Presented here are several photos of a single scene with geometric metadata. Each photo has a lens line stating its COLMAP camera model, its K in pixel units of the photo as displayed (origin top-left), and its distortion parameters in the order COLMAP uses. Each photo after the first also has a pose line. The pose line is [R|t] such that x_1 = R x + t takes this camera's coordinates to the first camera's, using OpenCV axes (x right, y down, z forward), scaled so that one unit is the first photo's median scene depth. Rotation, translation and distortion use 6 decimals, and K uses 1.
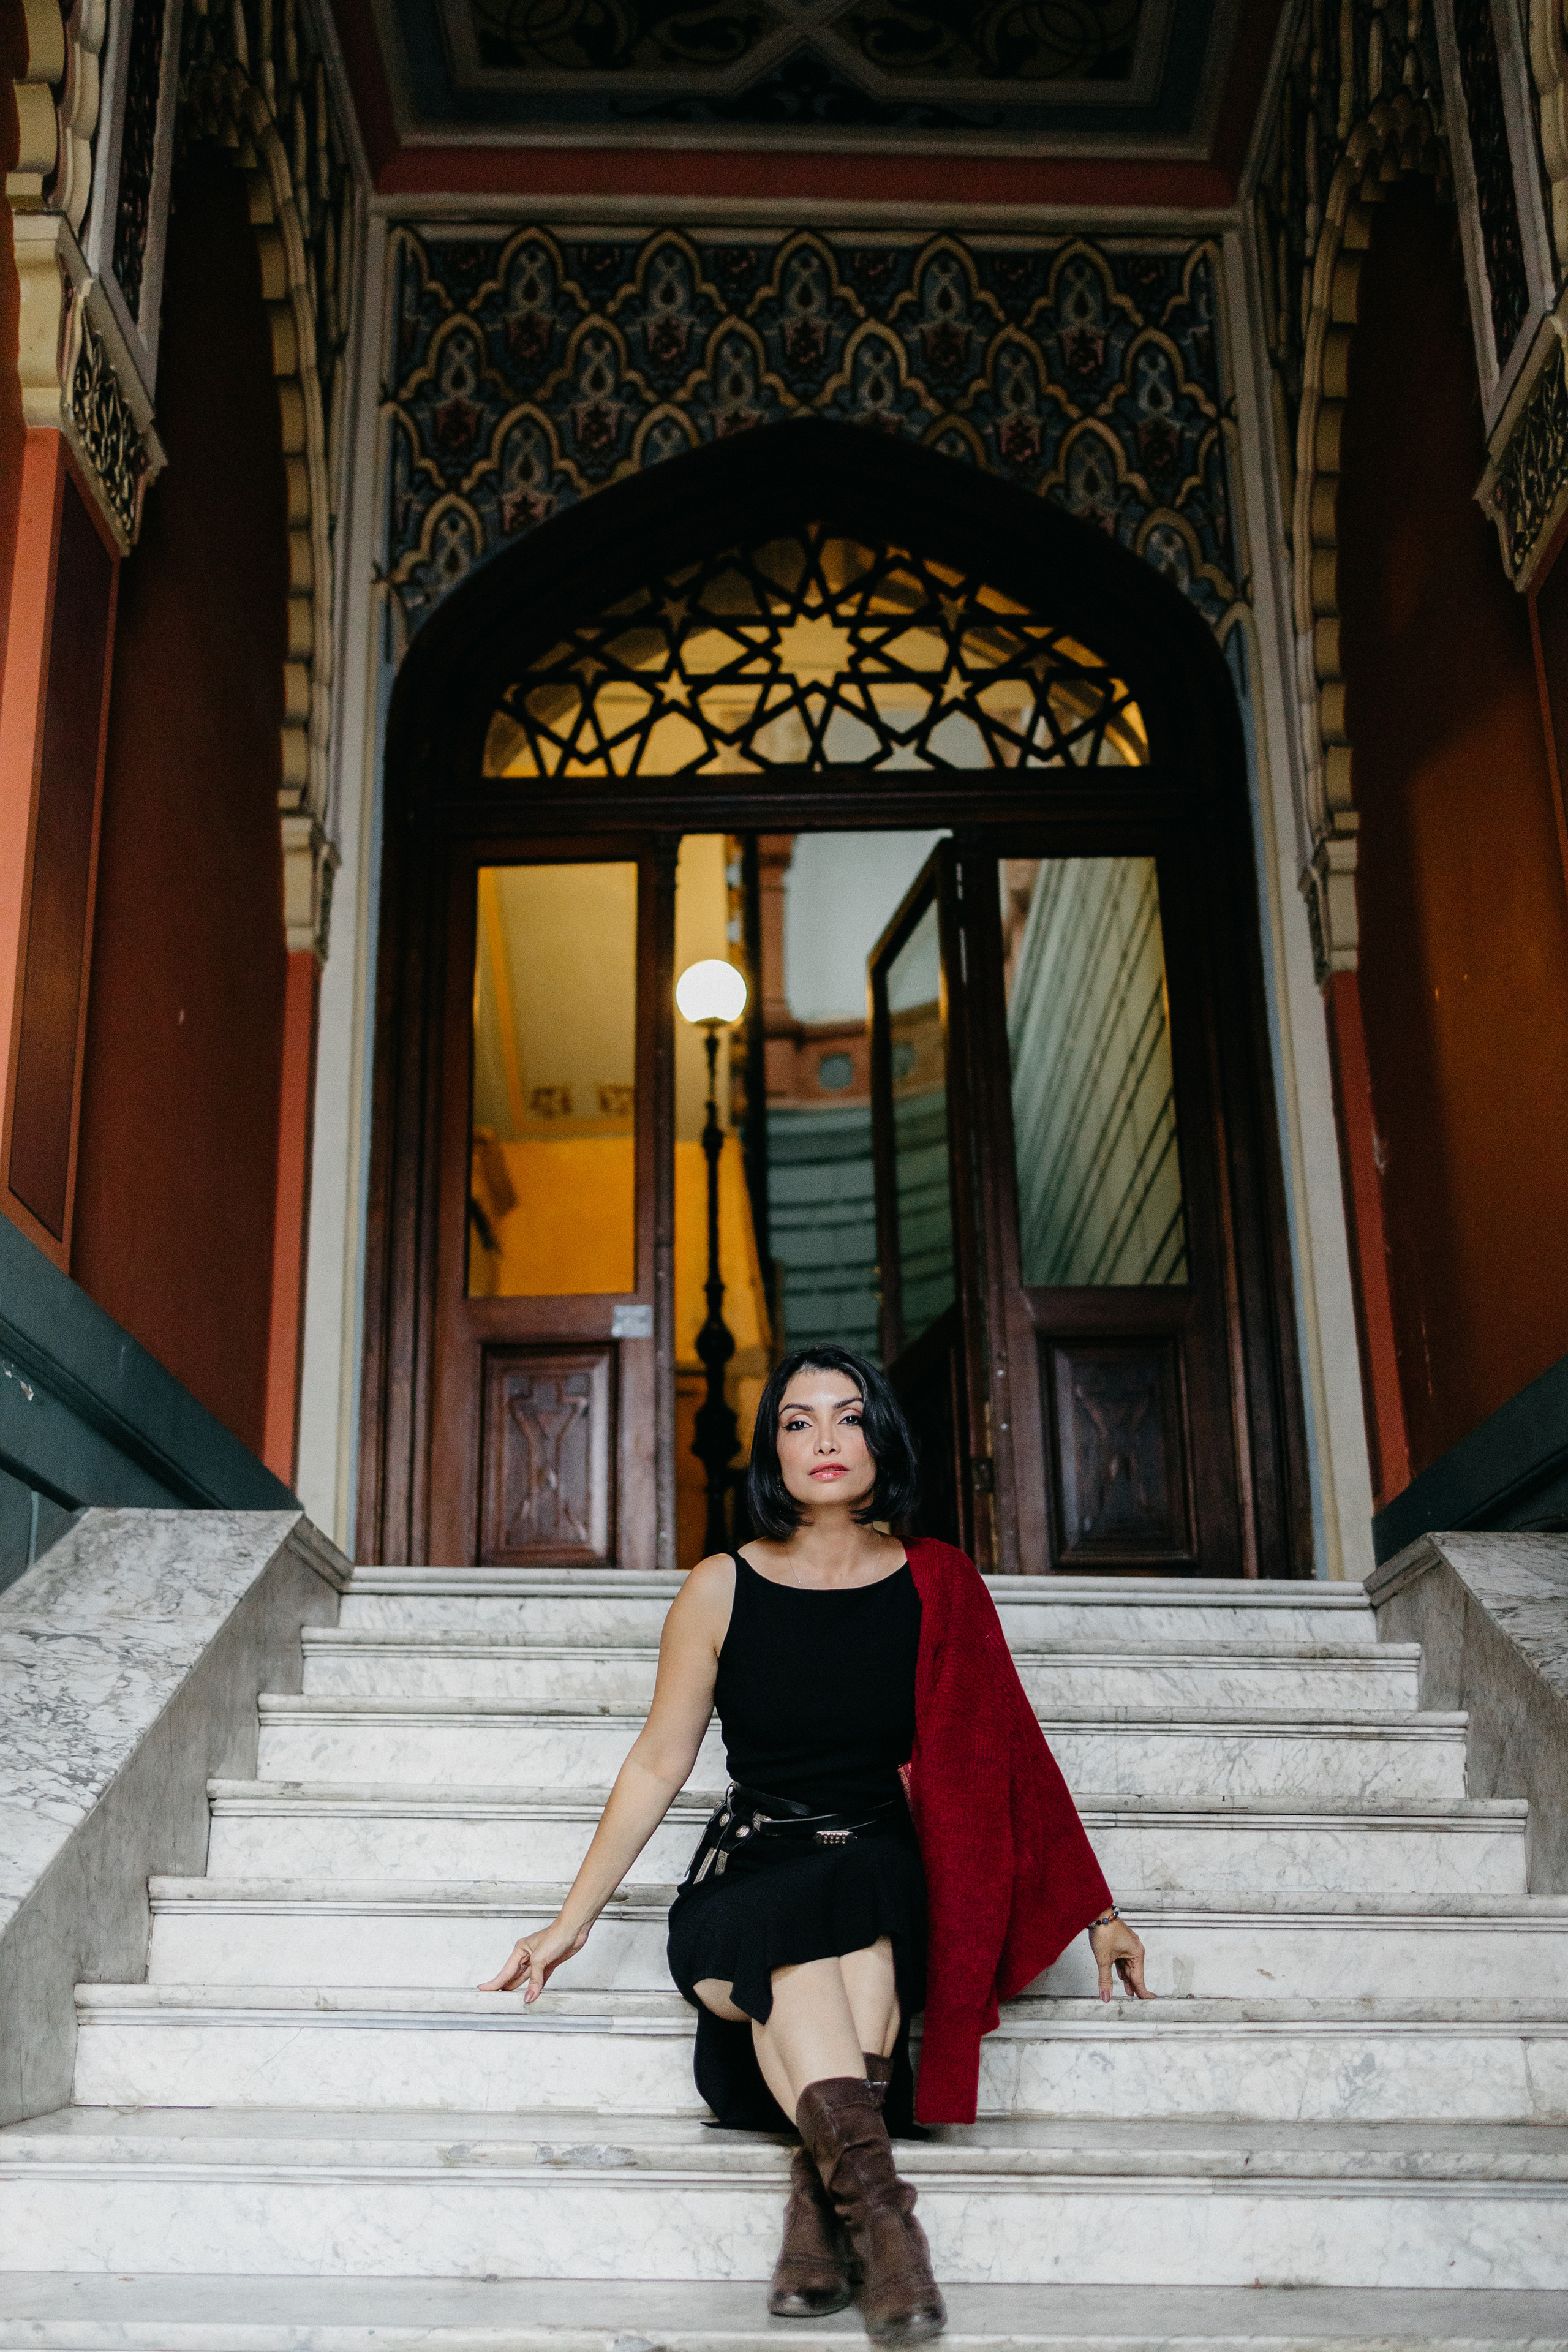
lens RADIAL K [[2298.6, 0, 839.5], [0, 2298.6, 1329.3], [0, 0, 1]] dist [0.002144, 0.001710]
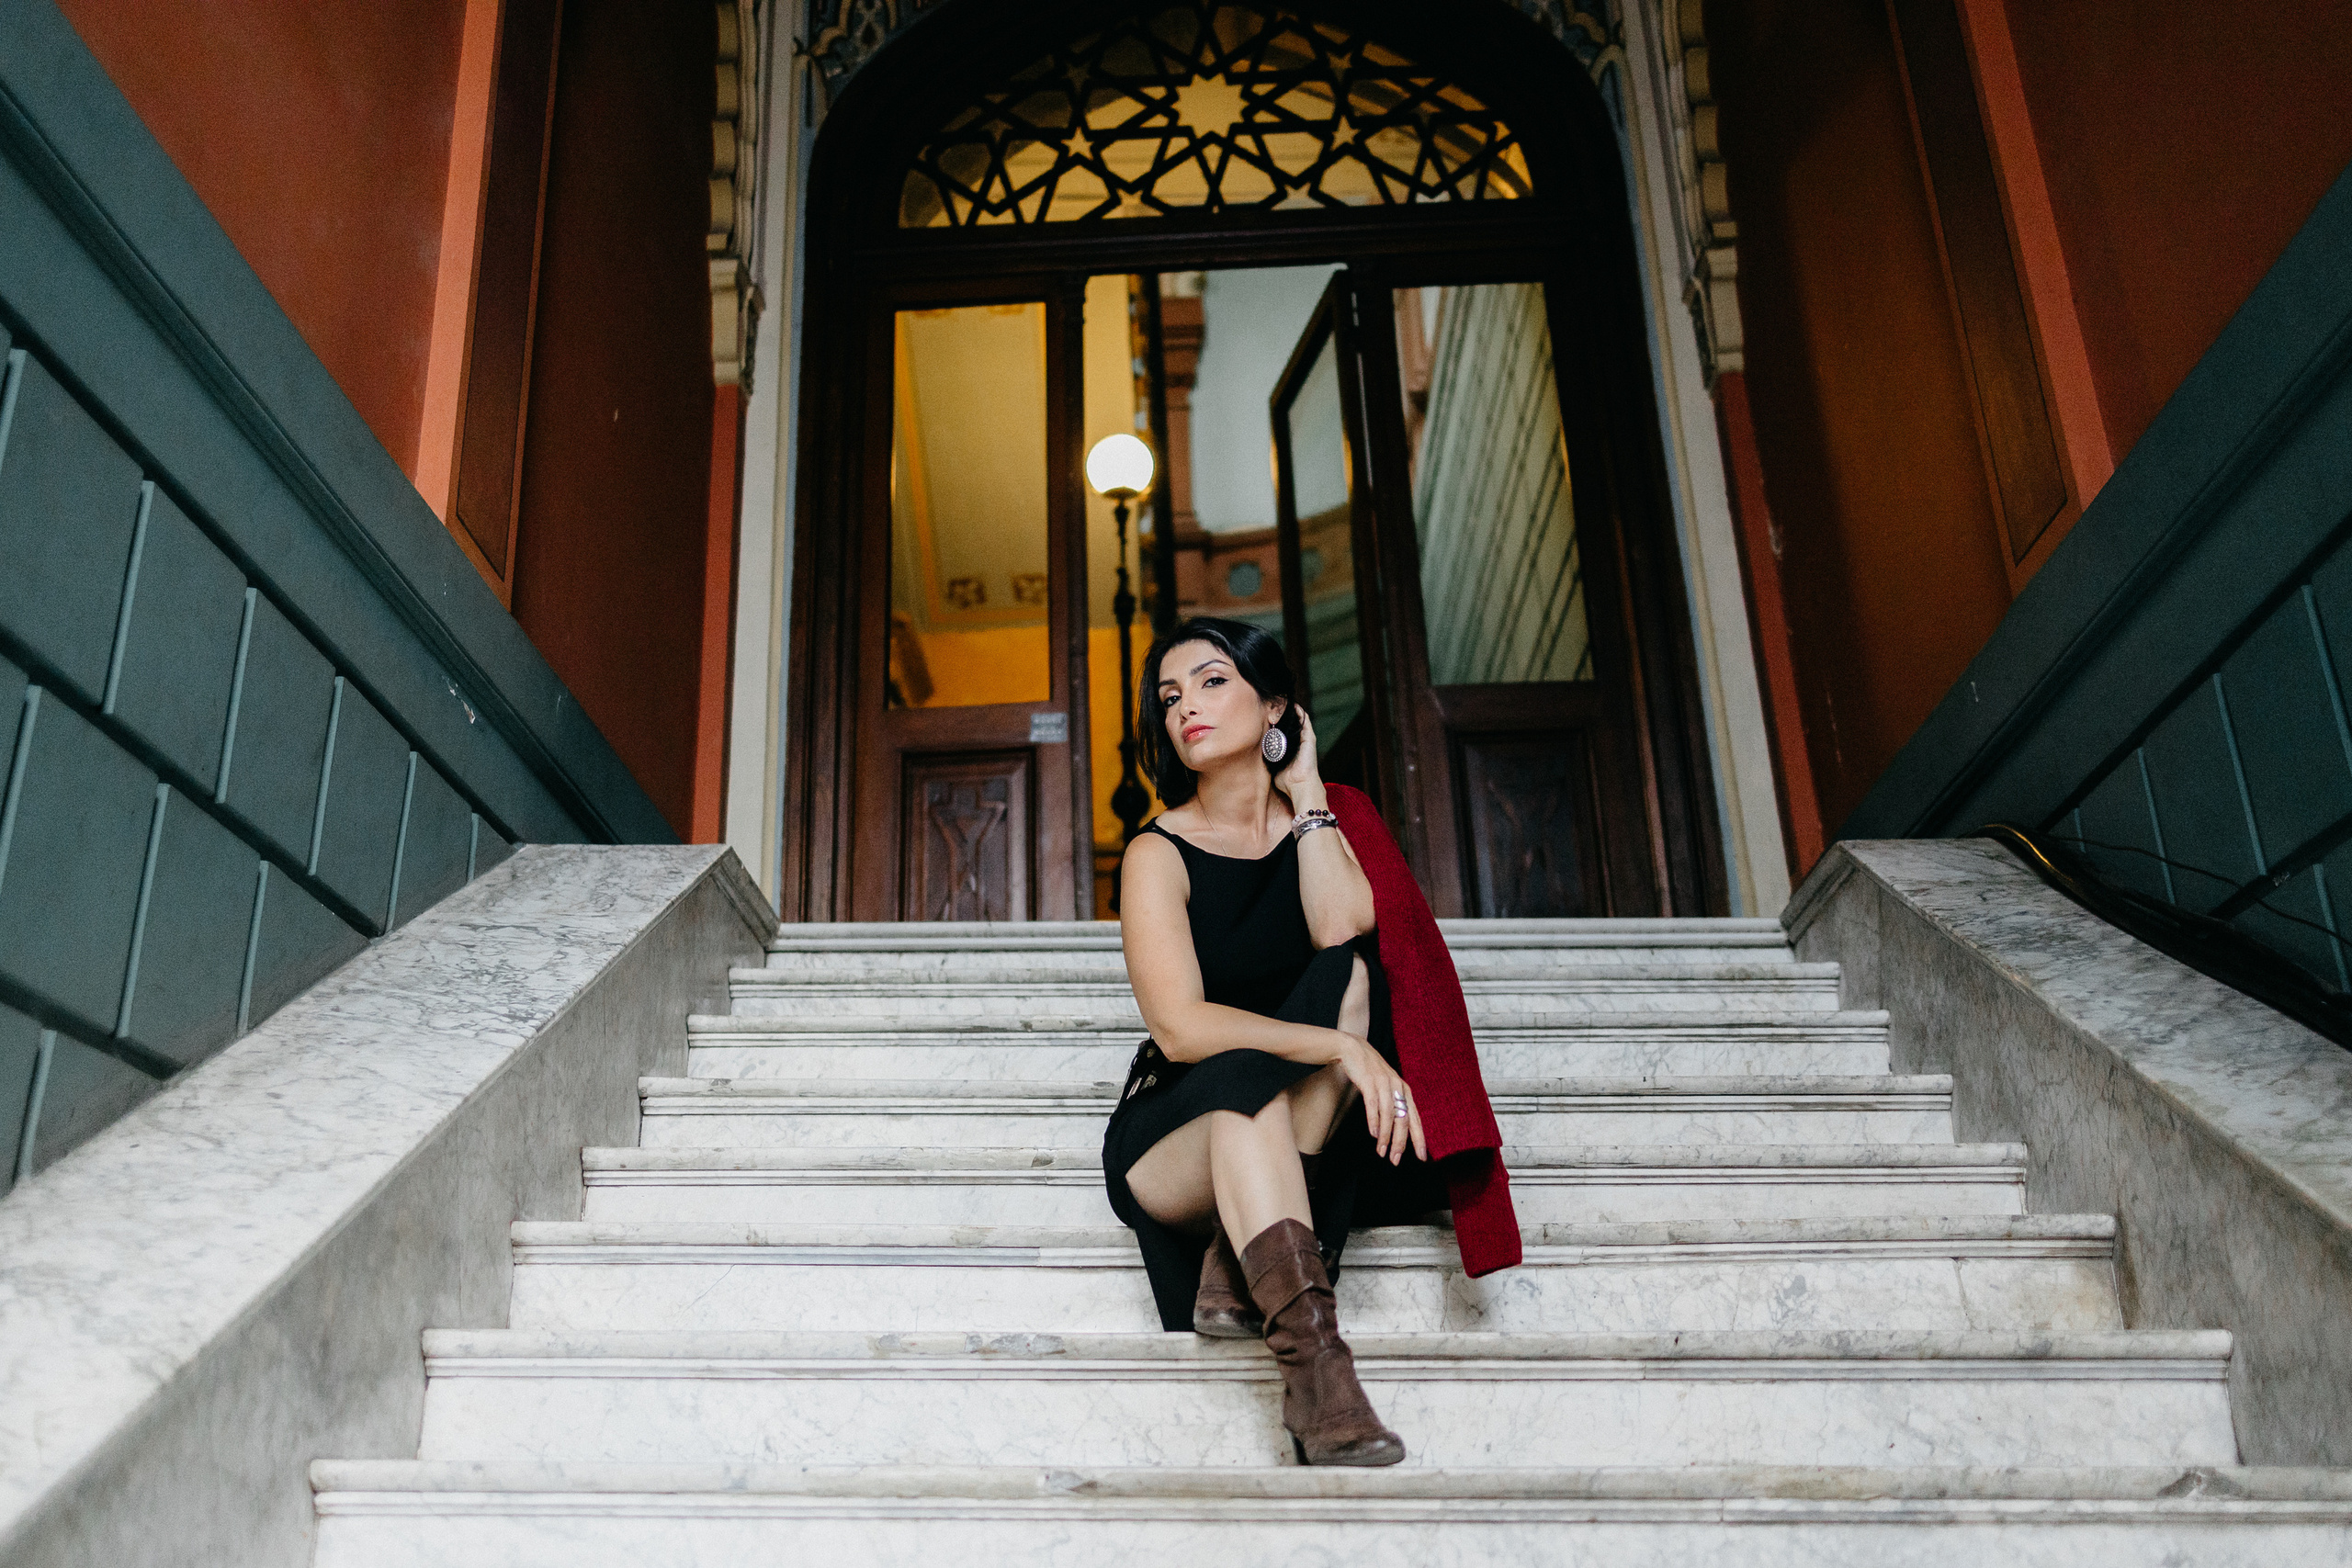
lens RADIAL K [[2371.6, 0, 1176.0], [0, 2371.6, 784.0], [0, 0, 1]] dist [0.002494, -0.003614]
pose [[0.998977, -0.029166, -0.034554, 0.002184], [0.024140, 0.990156, -0.137874, 0.168704], [0.038236, 0.136899, 0.989847, -0.037624]]
